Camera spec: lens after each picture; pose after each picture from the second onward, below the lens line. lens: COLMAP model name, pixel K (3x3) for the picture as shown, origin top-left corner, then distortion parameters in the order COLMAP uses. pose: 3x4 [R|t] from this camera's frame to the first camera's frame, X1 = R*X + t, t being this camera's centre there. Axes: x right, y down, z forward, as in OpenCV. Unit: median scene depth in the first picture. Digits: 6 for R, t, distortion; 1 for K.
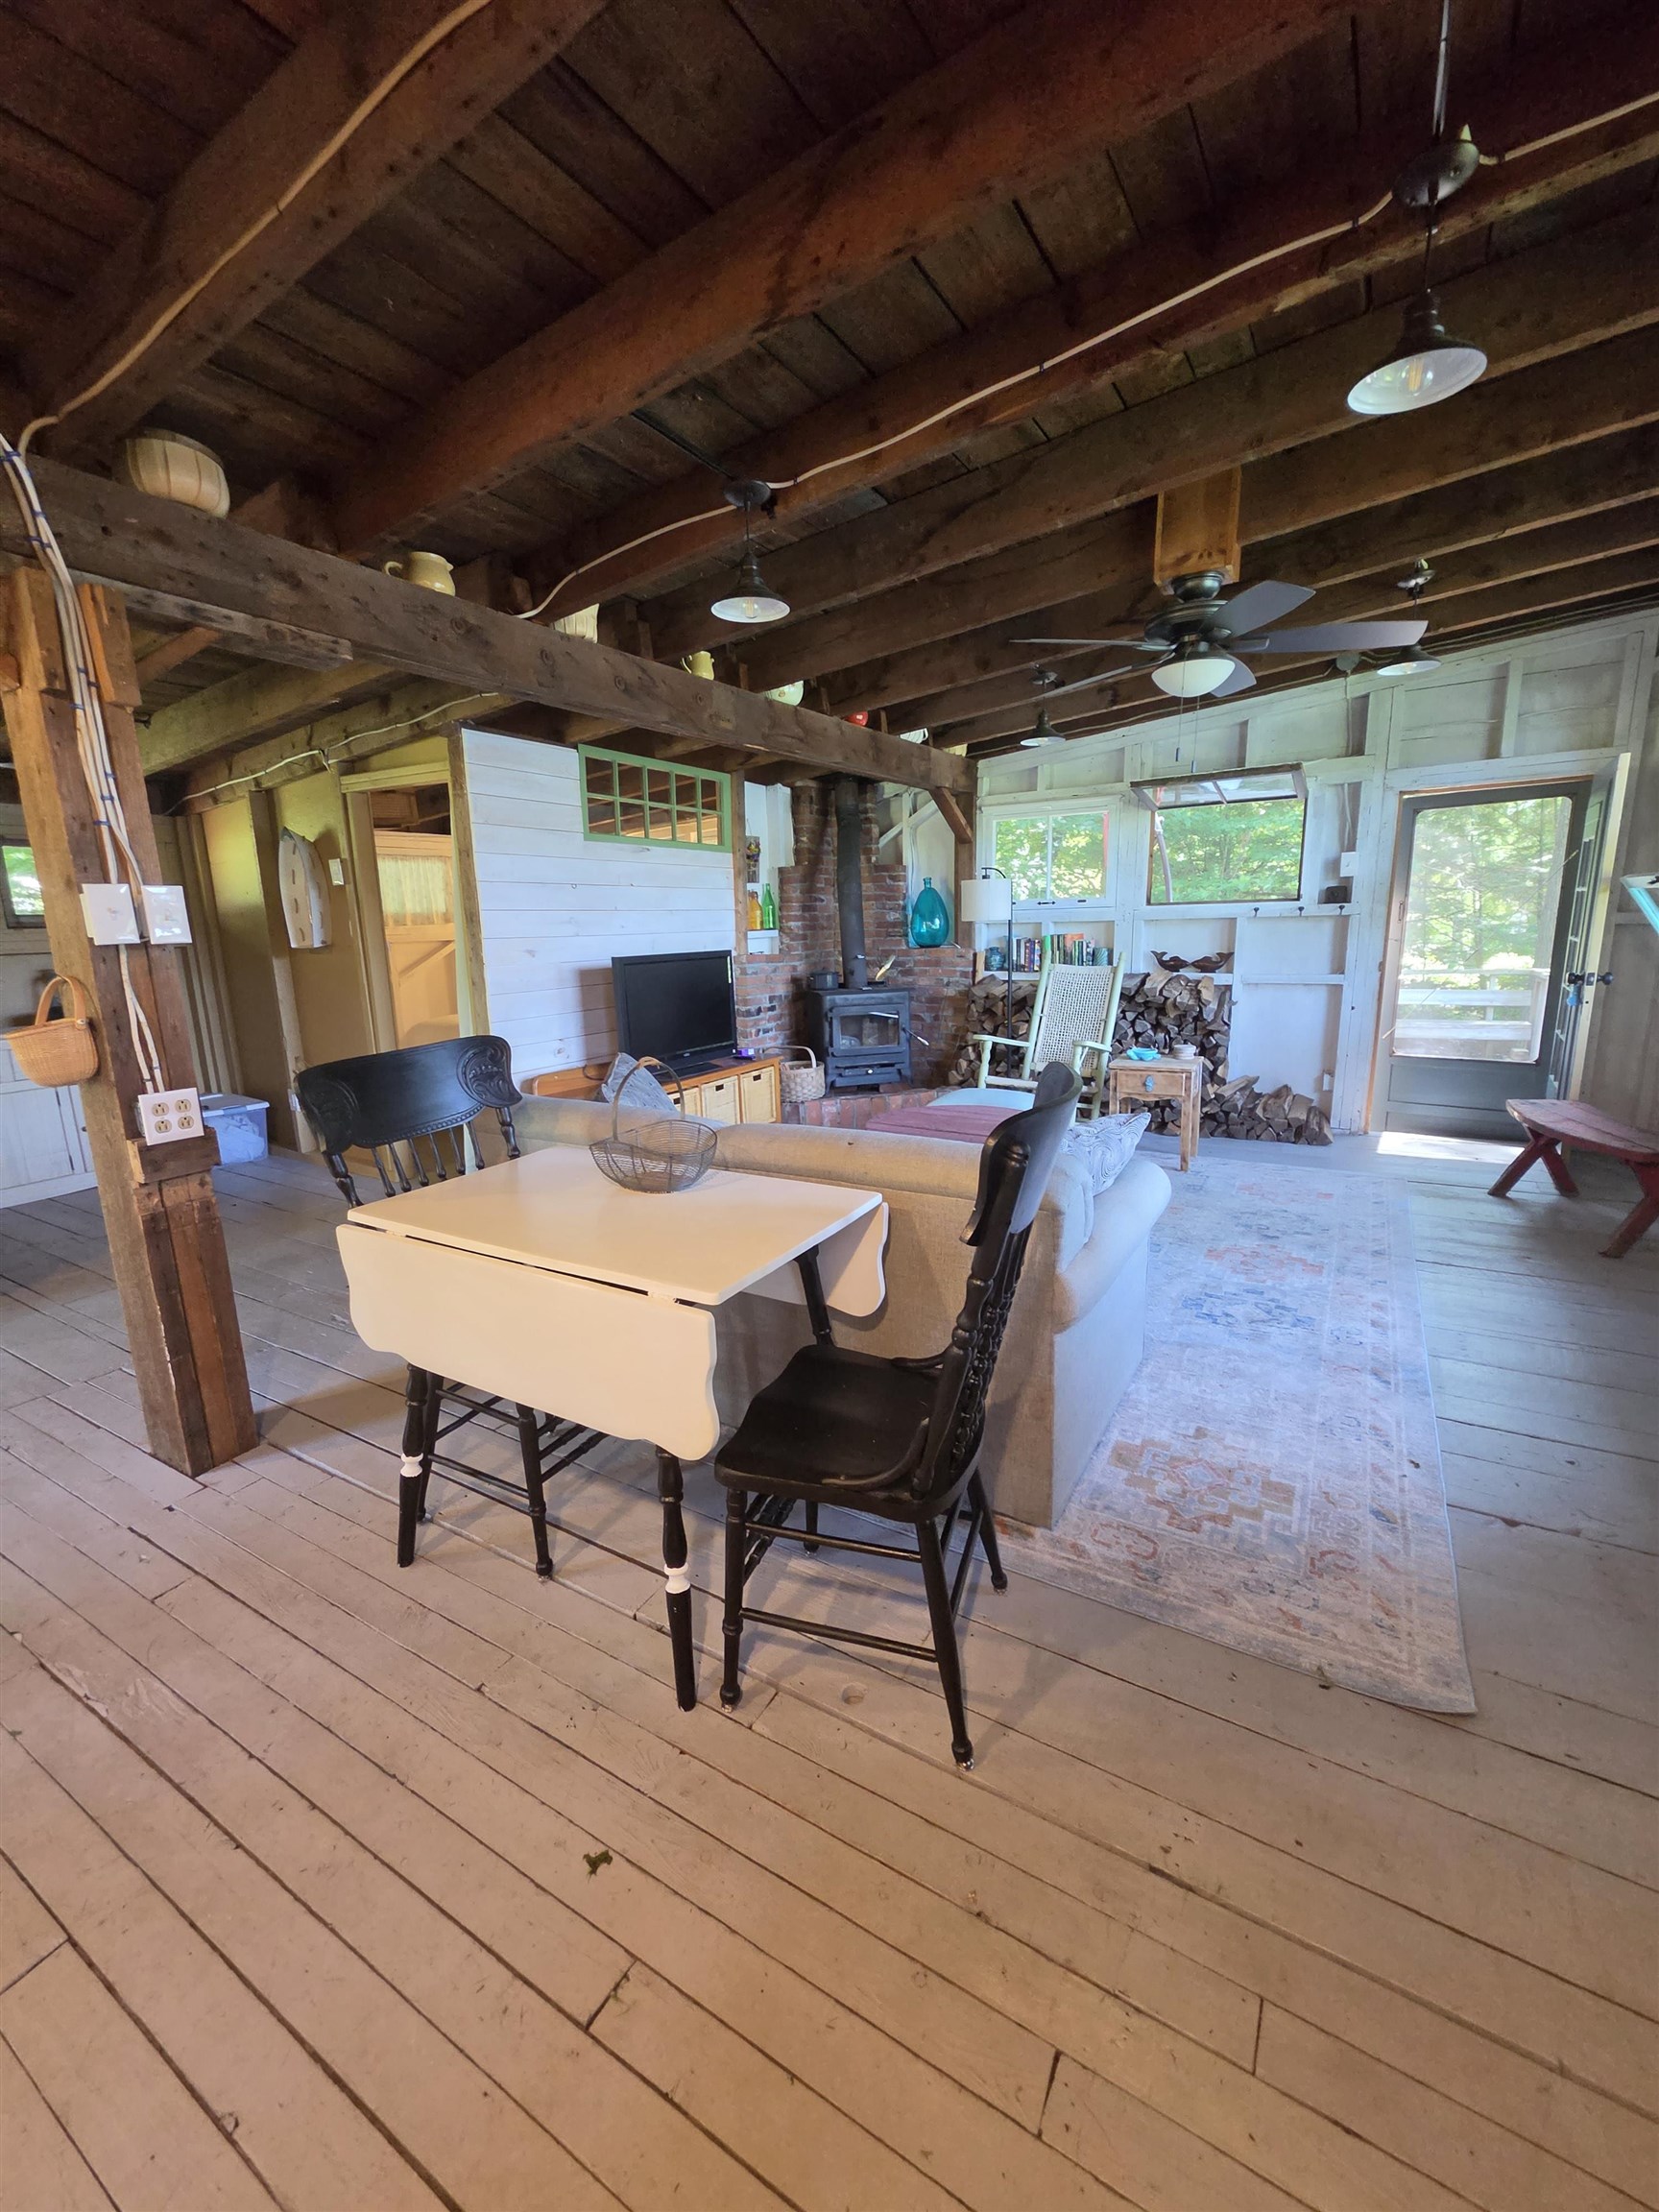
lens RADIAL K [[898.9, 0, 812.2], [0, 898.9, 1109.1], [0, 0, 1]] dist [0.001302, 0.000222]
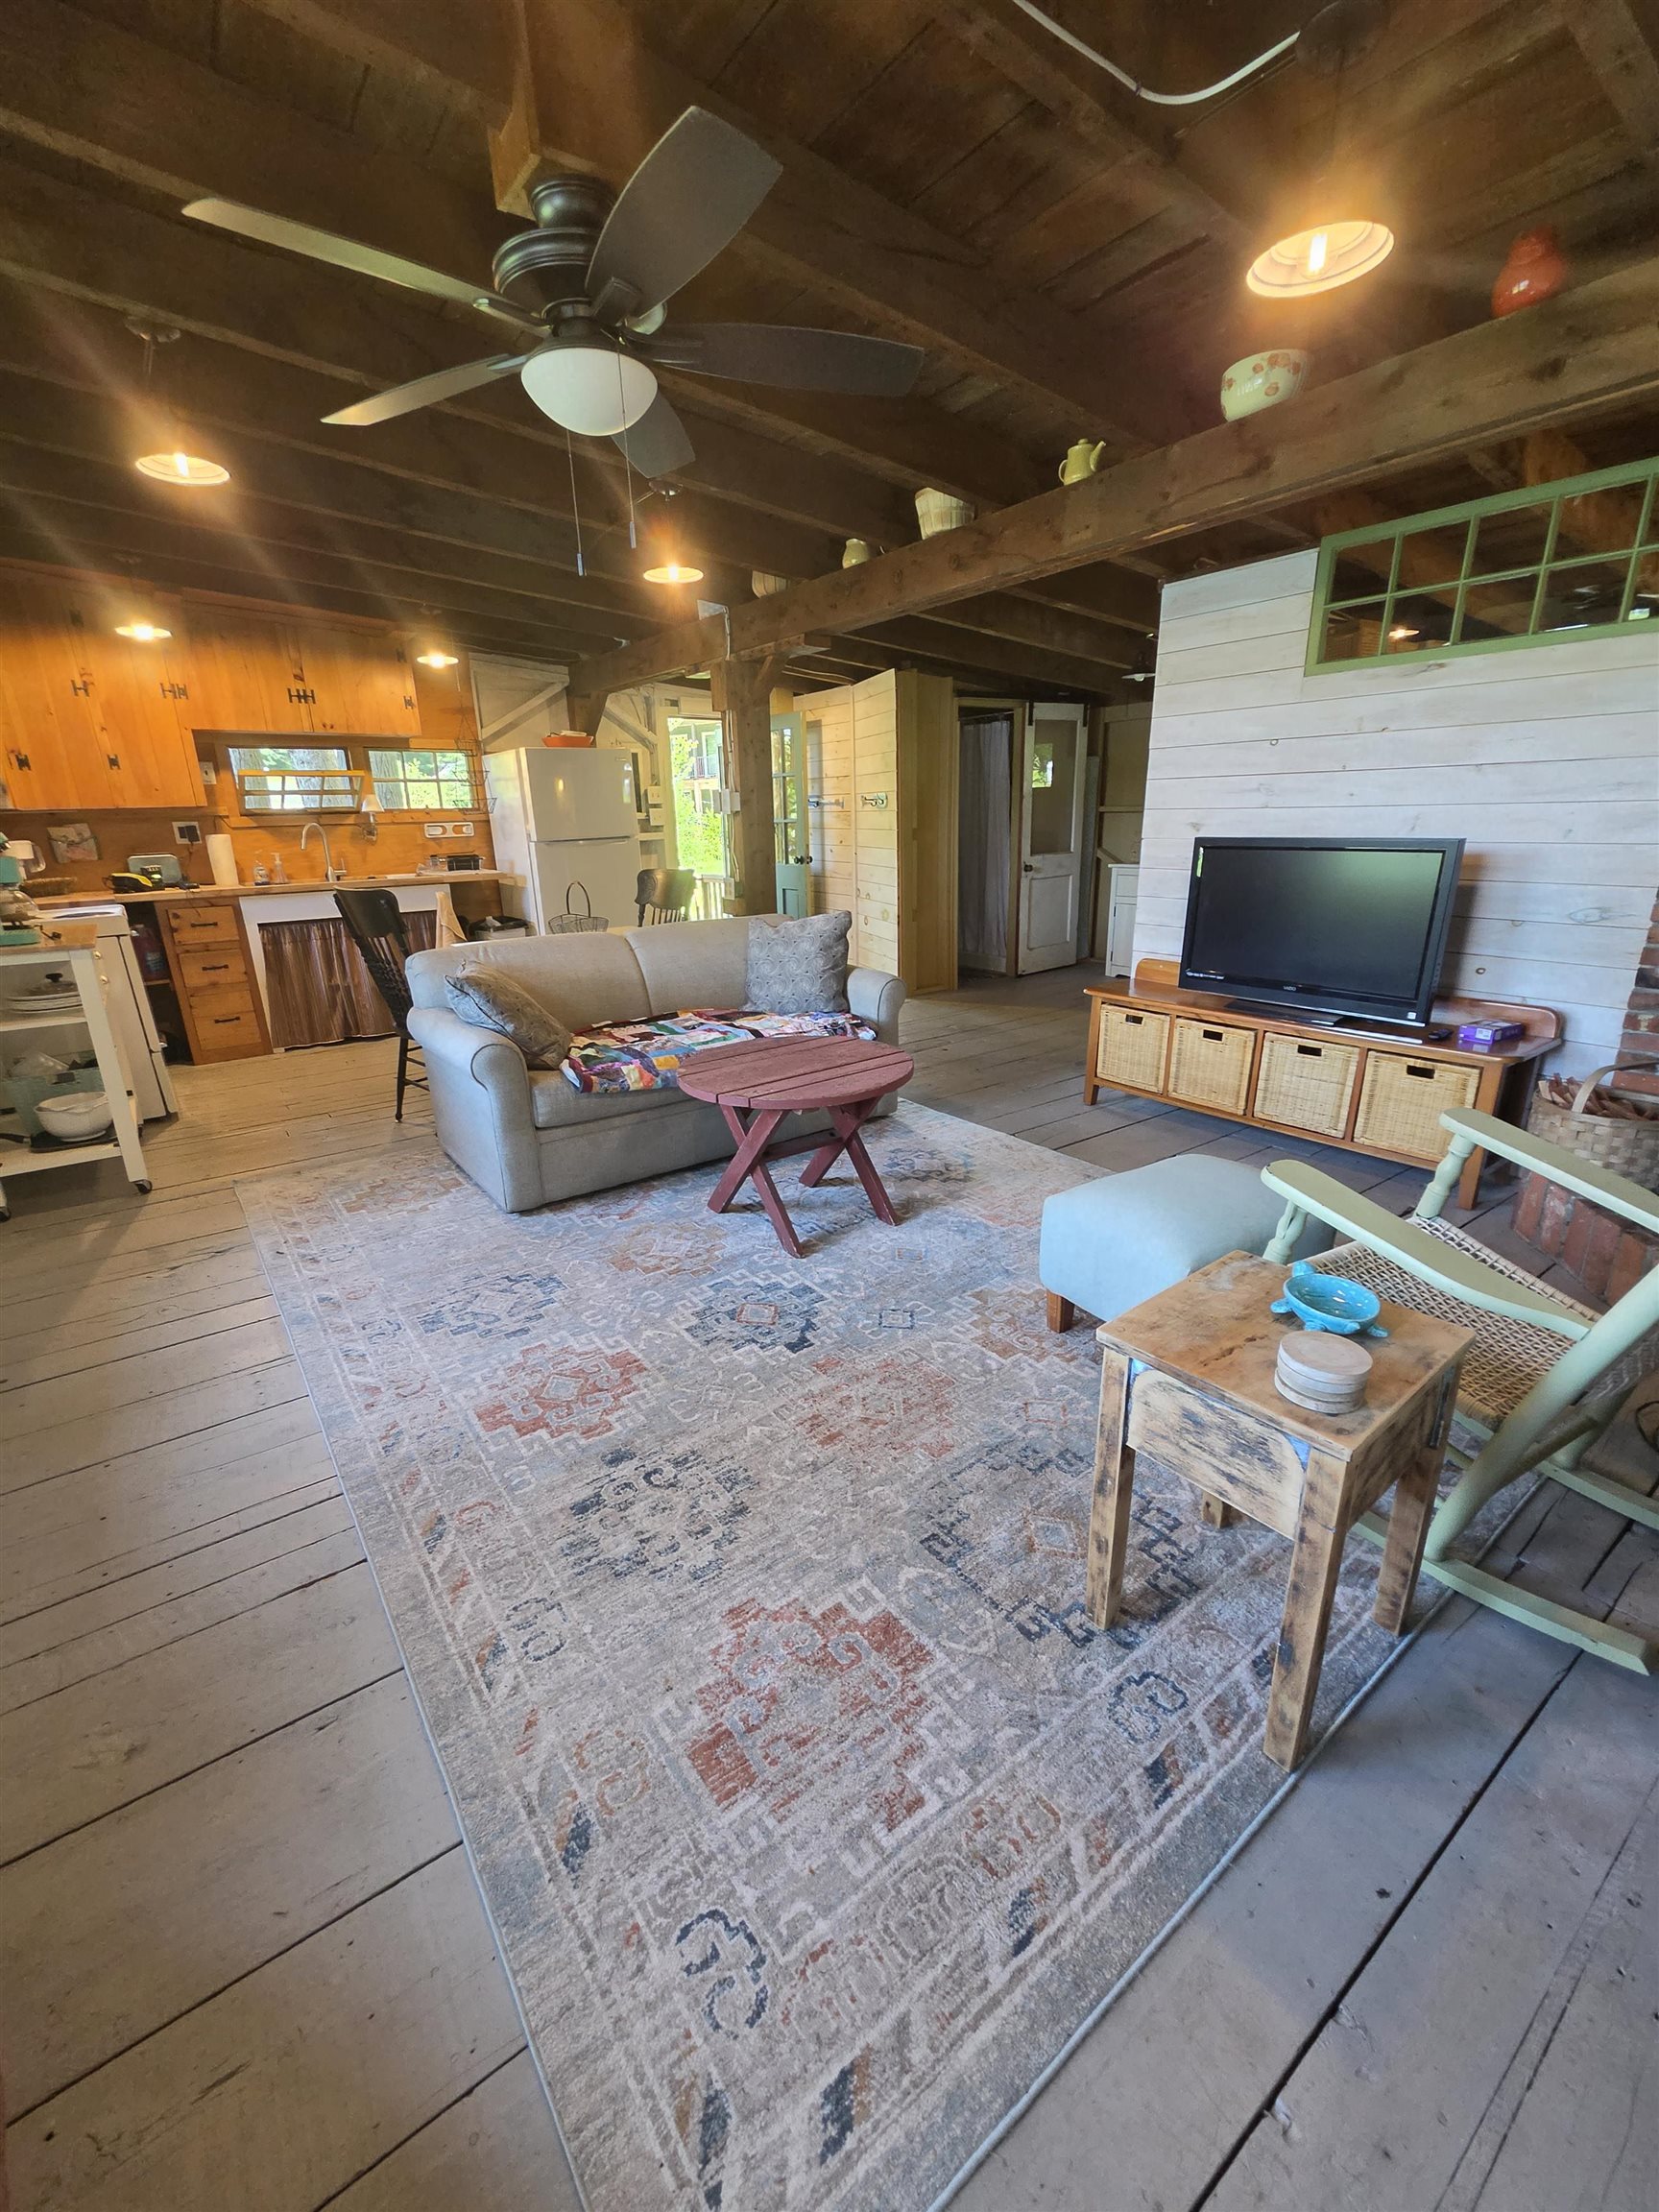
lens RADIAL K [[894.6, 0, 826.9], [0, 894.6, 1088.4], [0, 0, 1]] dist [-0.001551, 0.003327]
pose [[-0.398502, 0.304830, -0.865029, 0.596459], [-0.162628, 0.904723, 0.393737, -0.201581], [0.902634, 0.297583, -0.310960, 0.902576]]
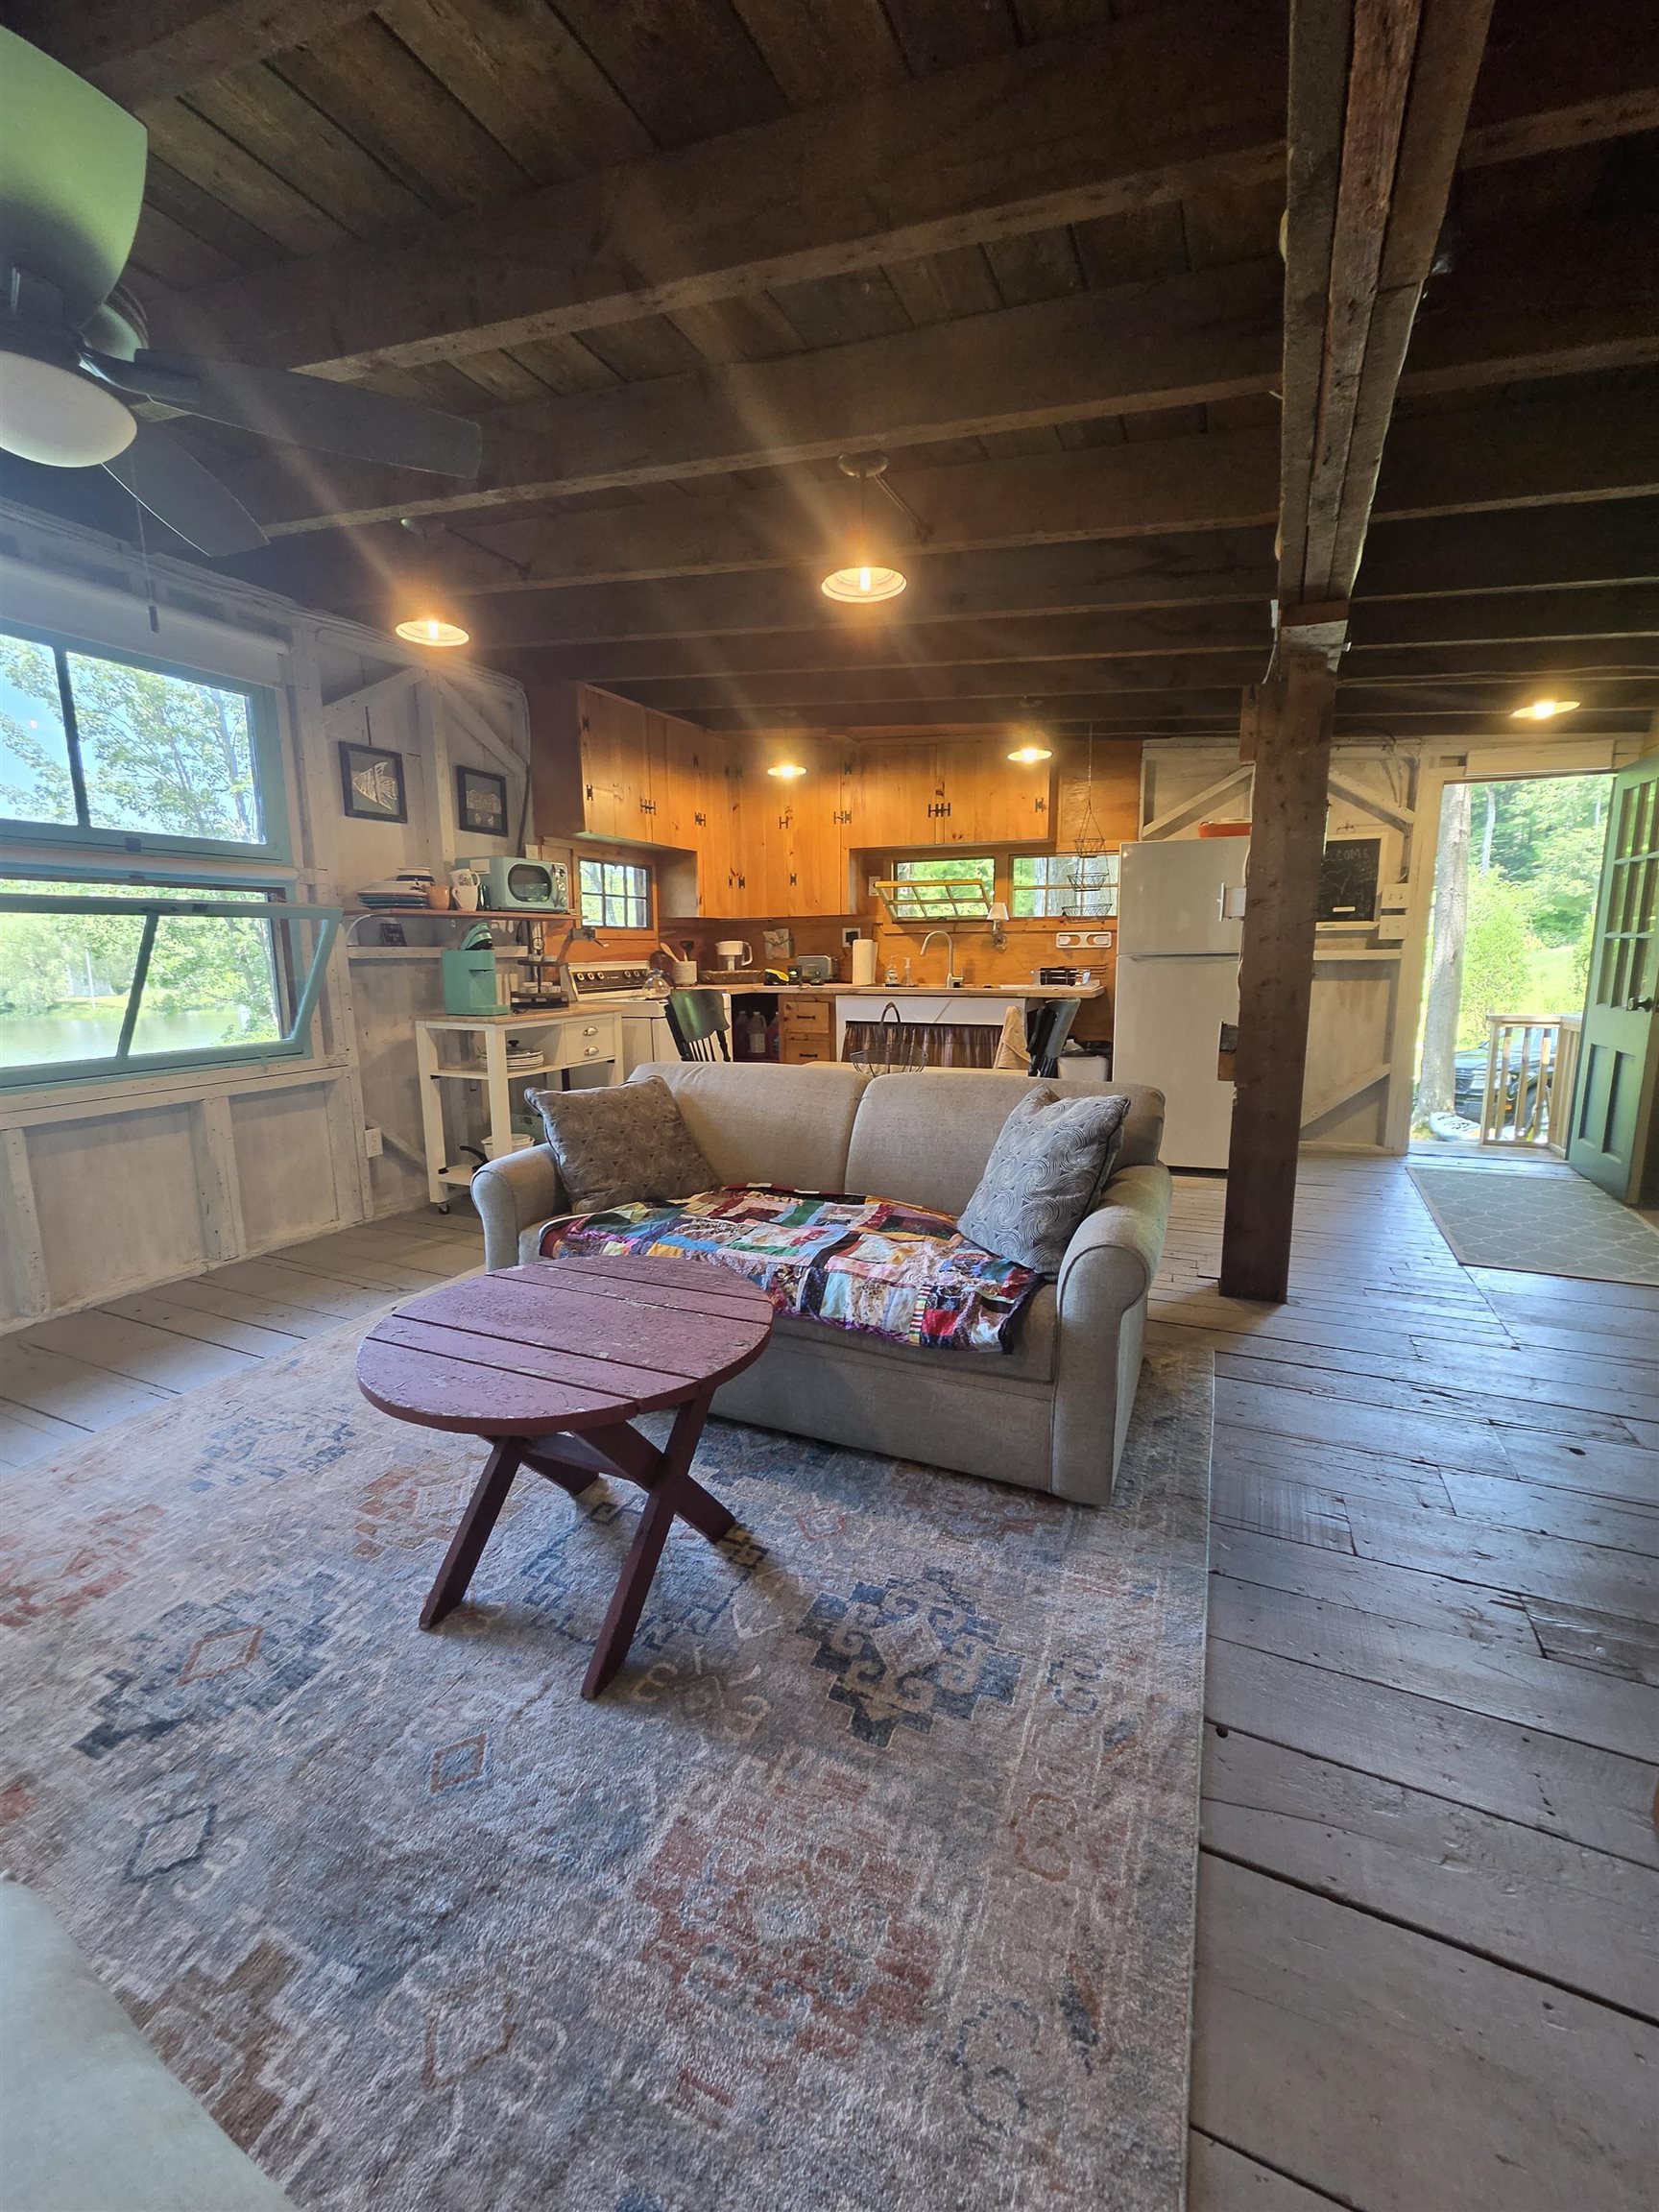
lens RADIAL K [[911.1, 0, 829.3], [0, 911.1, 1083.6], [0, 0, 1]] dist [-0.000366, 0.000007]
pose [[-0.993389, 0.051981, -0.102352, 0.041897], [0.011099, 0.930920, 0.365053, -0.200020], [0.114257, 0.361504, -0.925343, 1.005164]]
